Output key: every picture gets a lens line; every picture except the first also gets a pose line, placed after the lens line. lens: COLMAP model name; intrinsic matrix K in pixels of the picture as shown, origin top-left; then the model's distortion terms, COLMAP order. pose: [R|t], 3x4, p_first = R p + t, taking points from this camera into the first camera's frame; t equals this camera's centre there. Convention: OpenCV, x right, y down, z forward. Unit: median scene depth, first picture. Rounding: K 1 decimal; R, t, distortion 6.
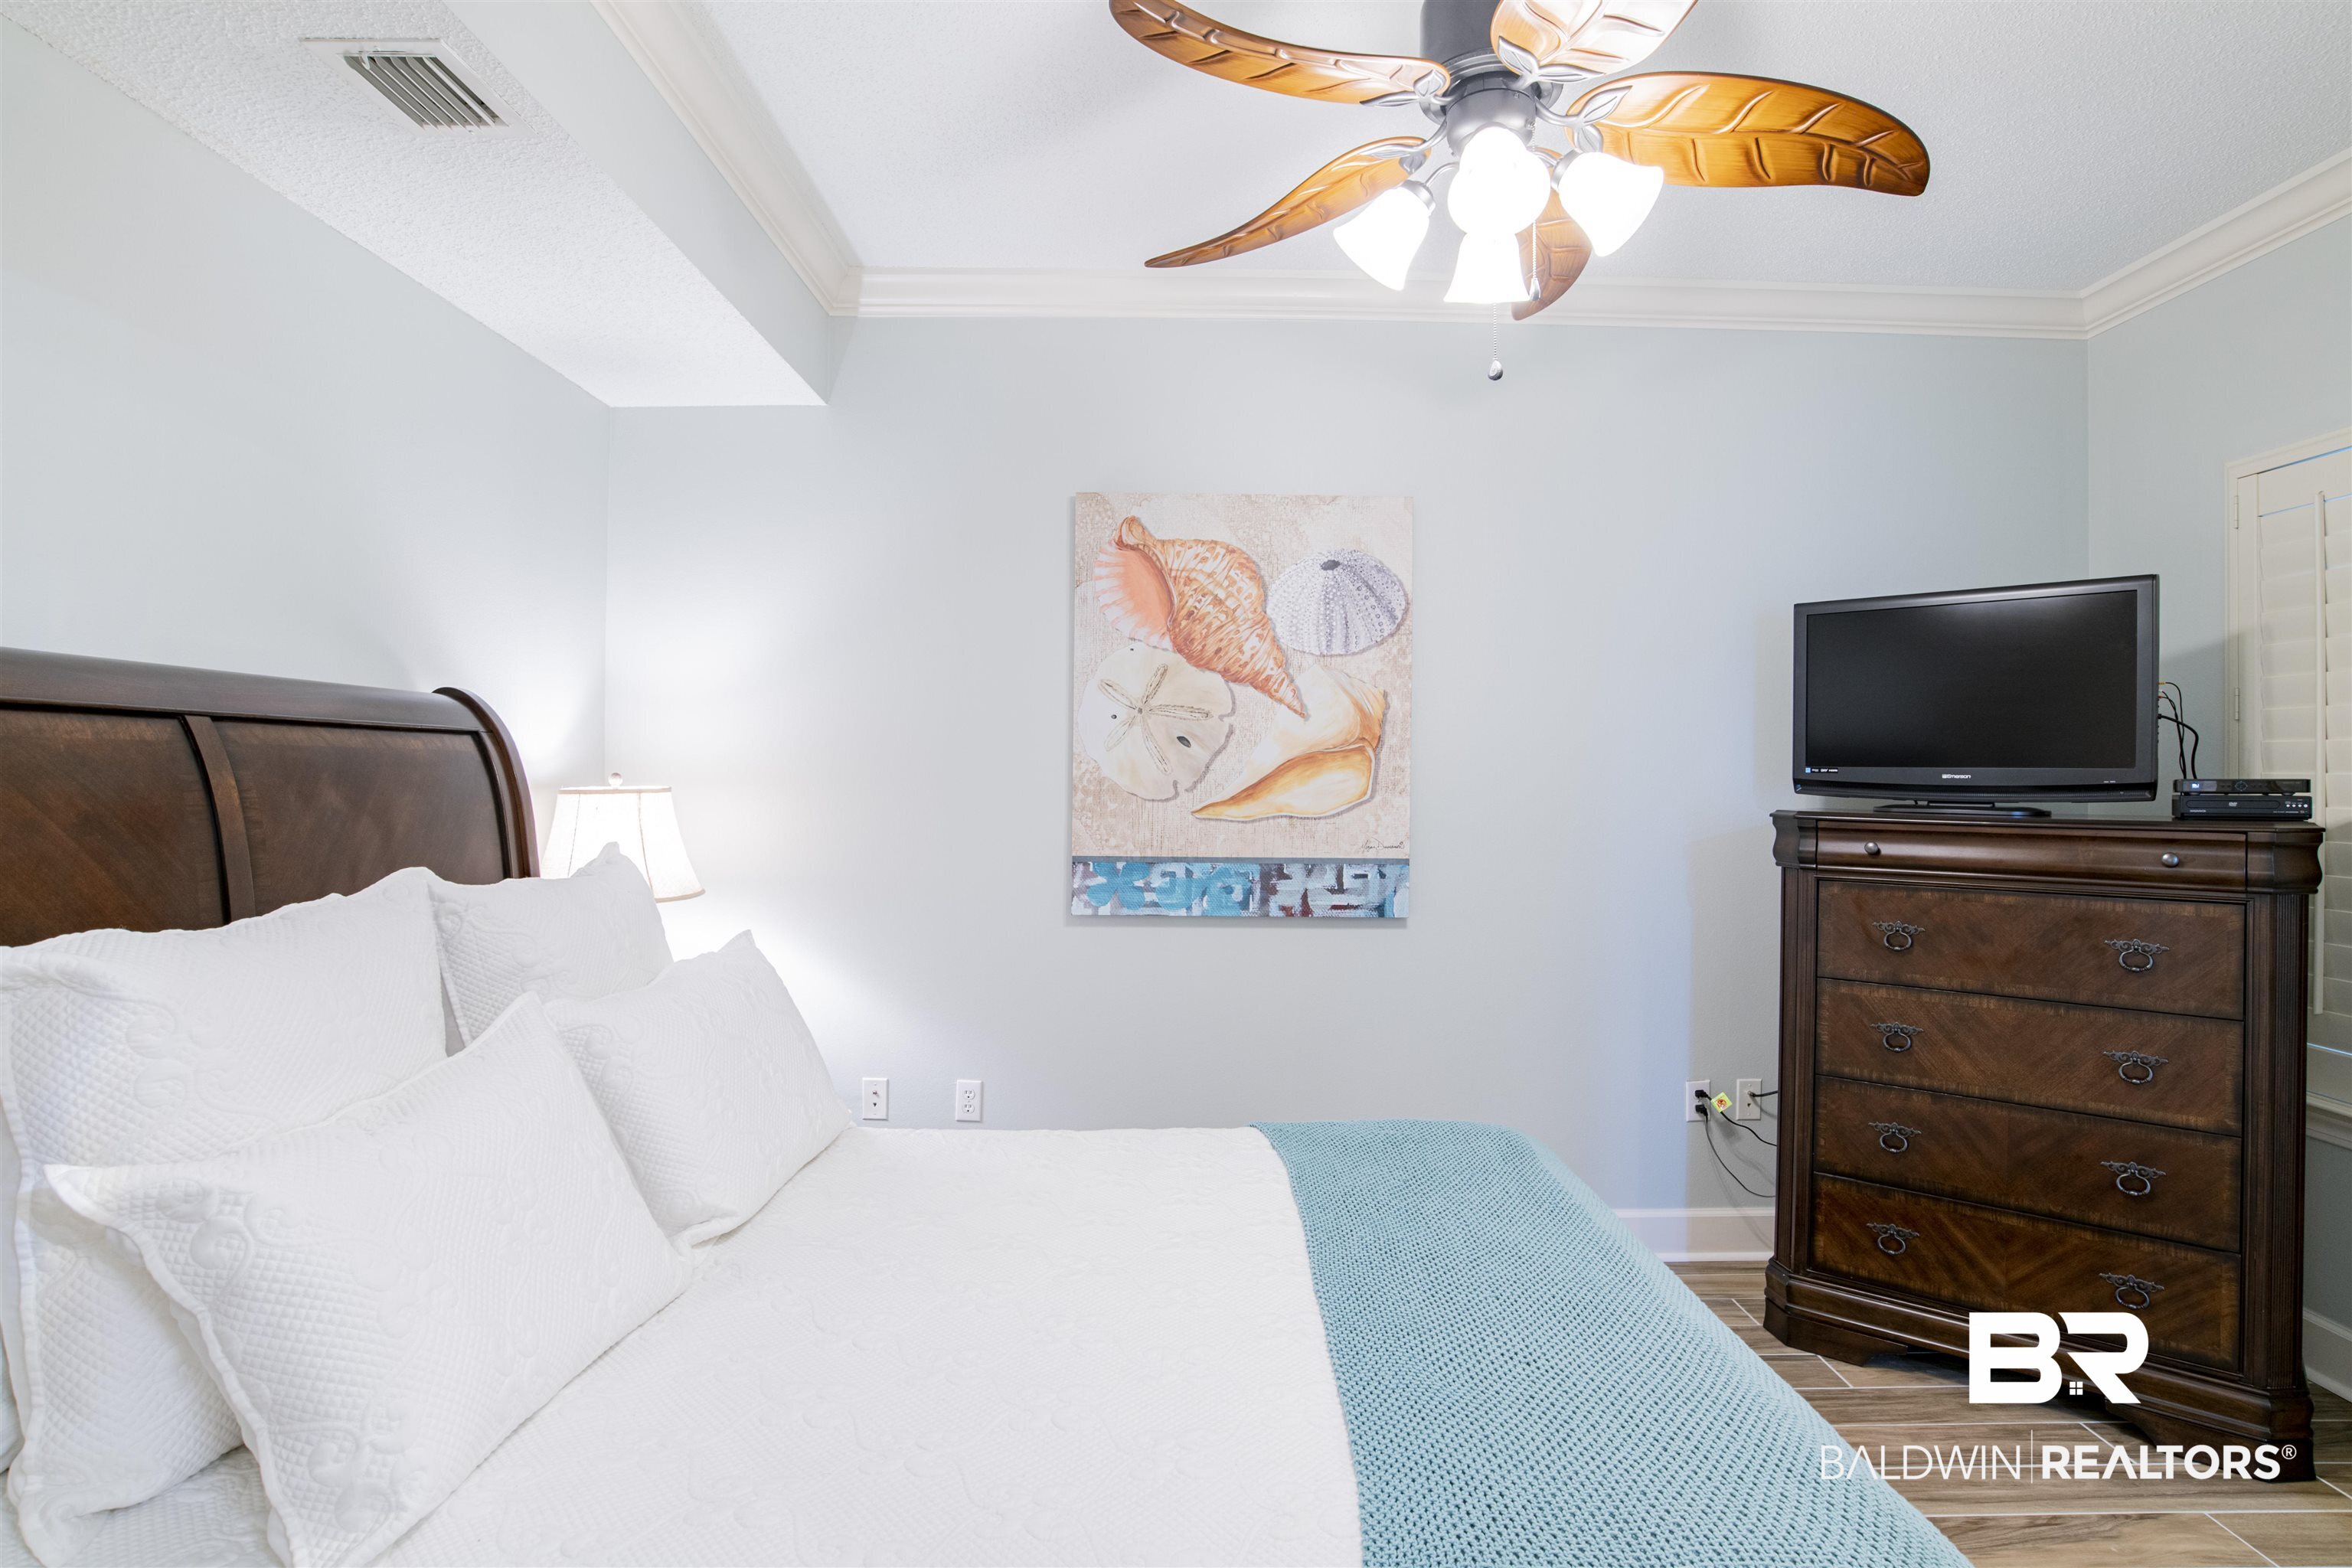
lens RADIAL K [[1197.8, 0, 1186.9], [0, 1197.8, 773.0], [0, 0, 1]] dist [-0.061676, 0.022550]
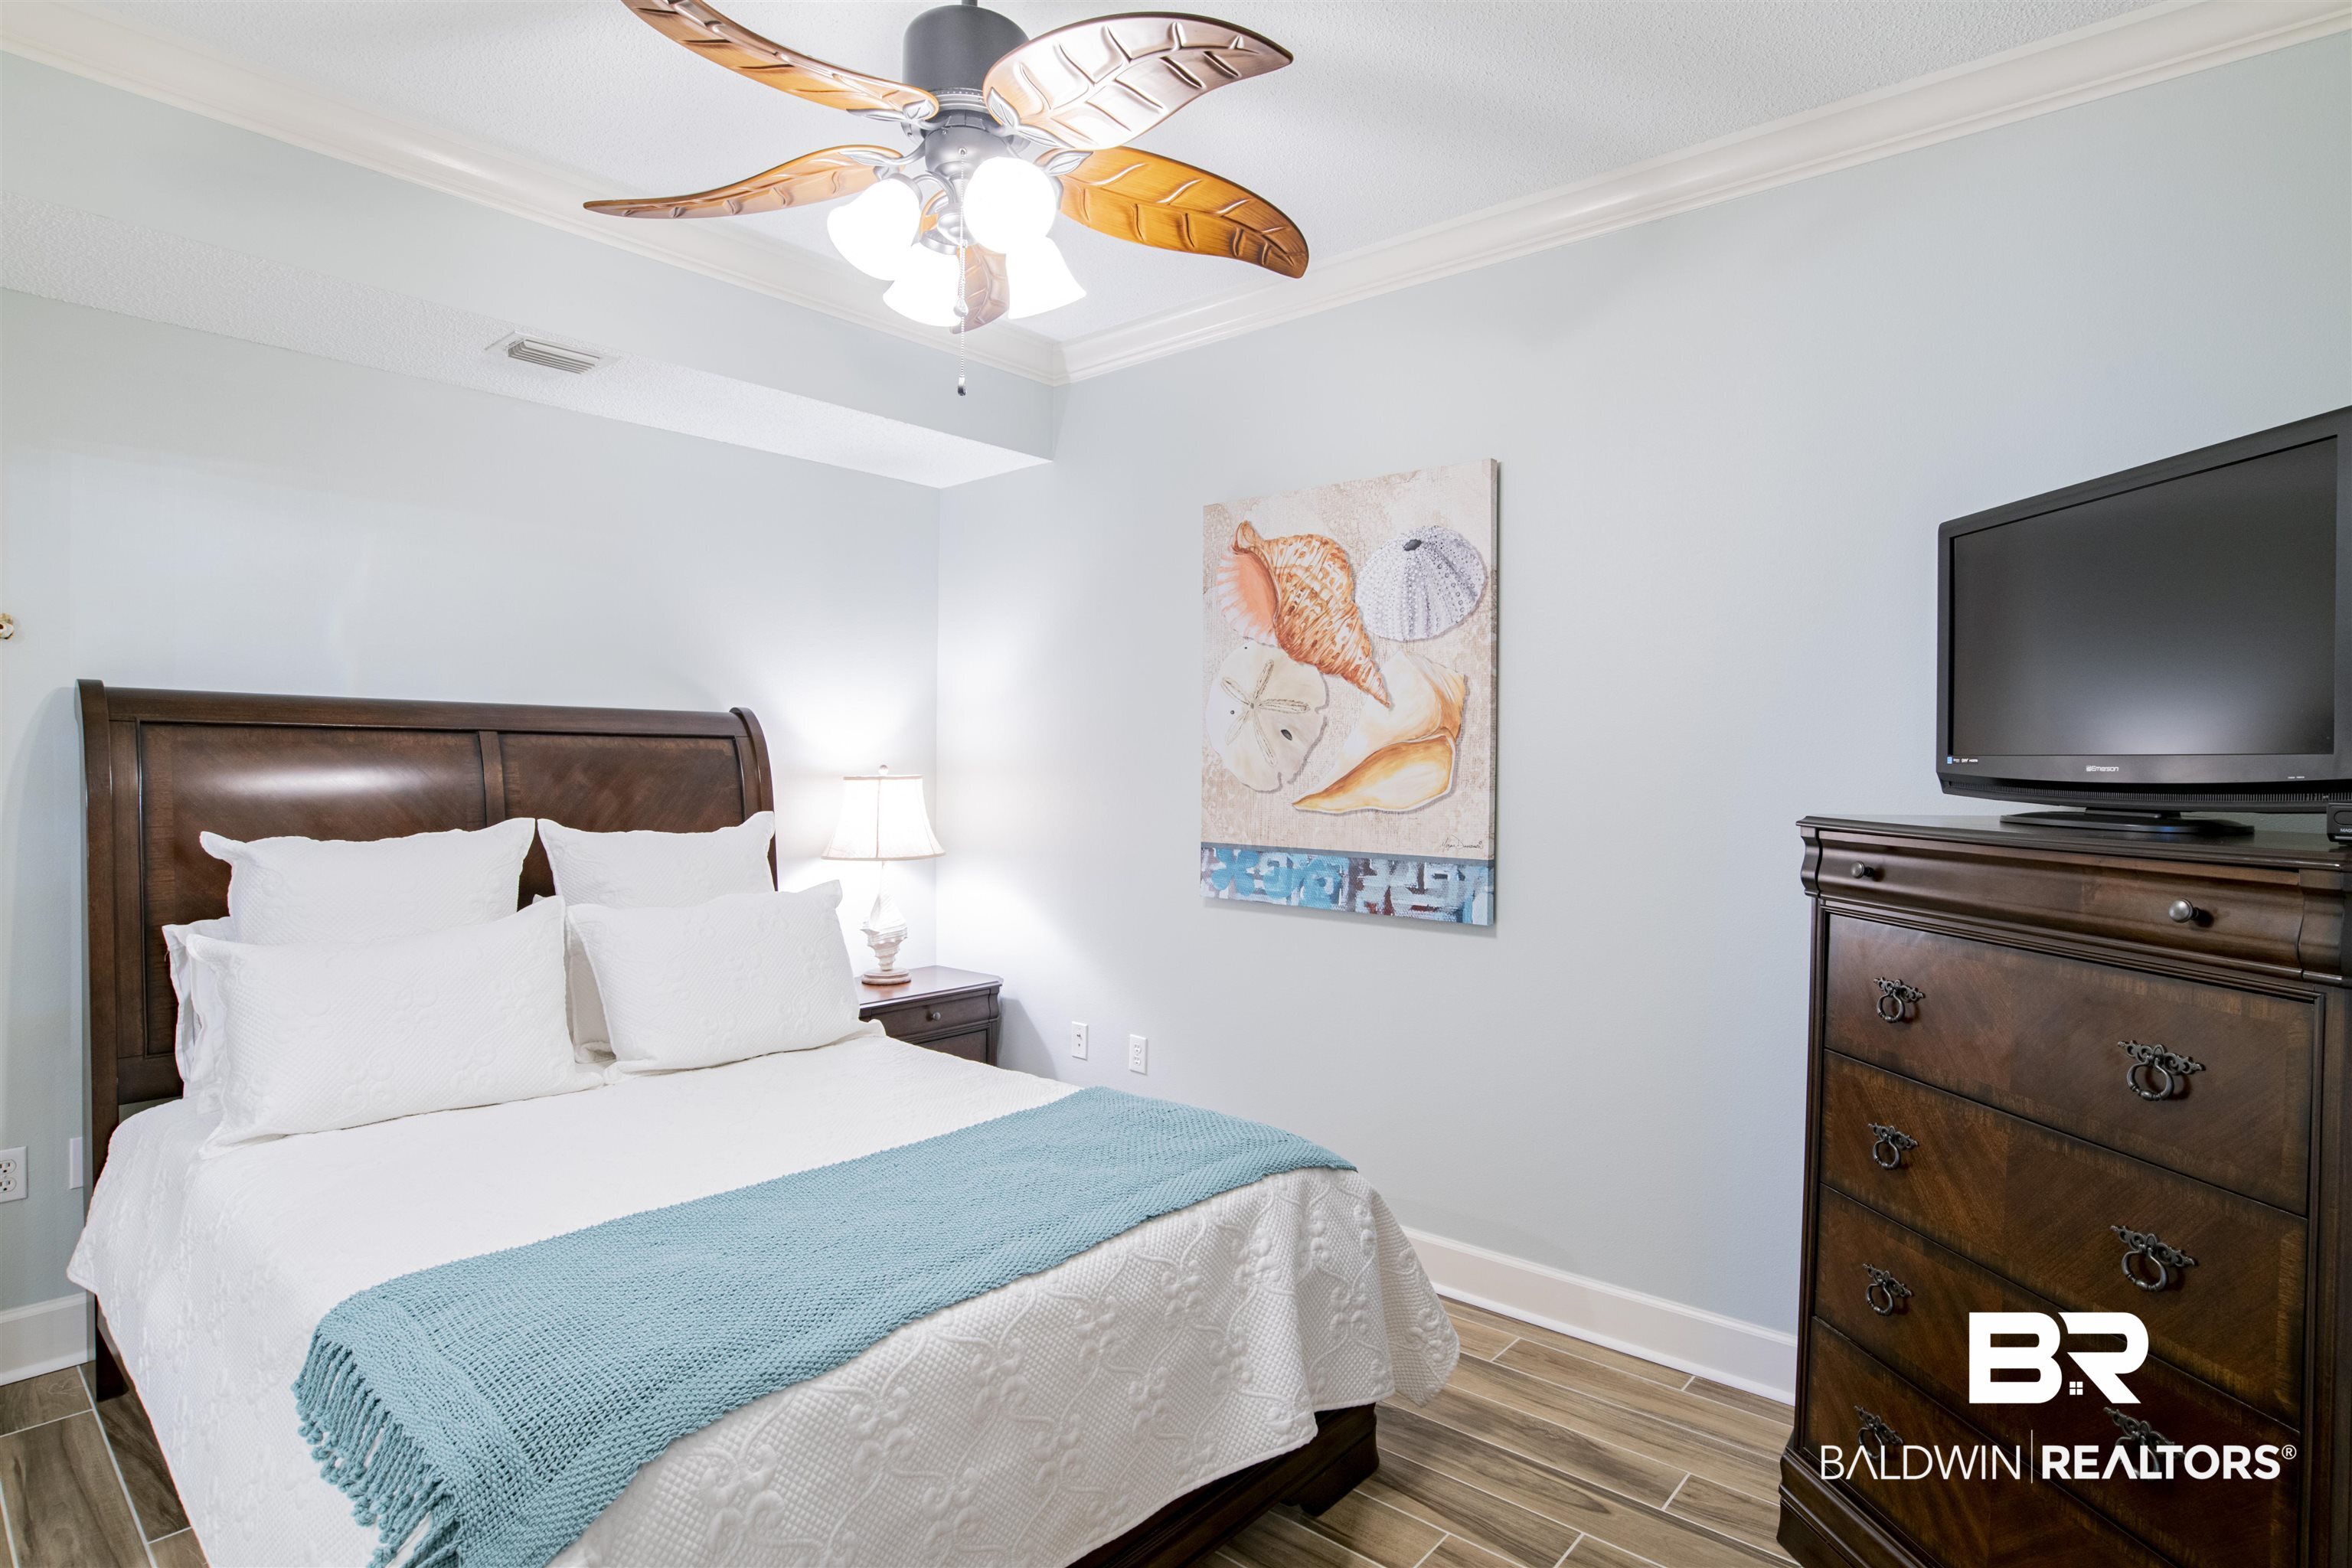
lens RADIAL K [[1197.8, 0, 1186.9], [0, 1197.8, 773.0], [0, 0, 1]] dist [-0.061676, 0.022550]
pose [[0.754285, 0.003678, -0.656537, 0.605211], [-0.002599, 0.999993, 0.002616, 0.004145], [0.656542, -0.000267, 0.754290, 0.172524]]
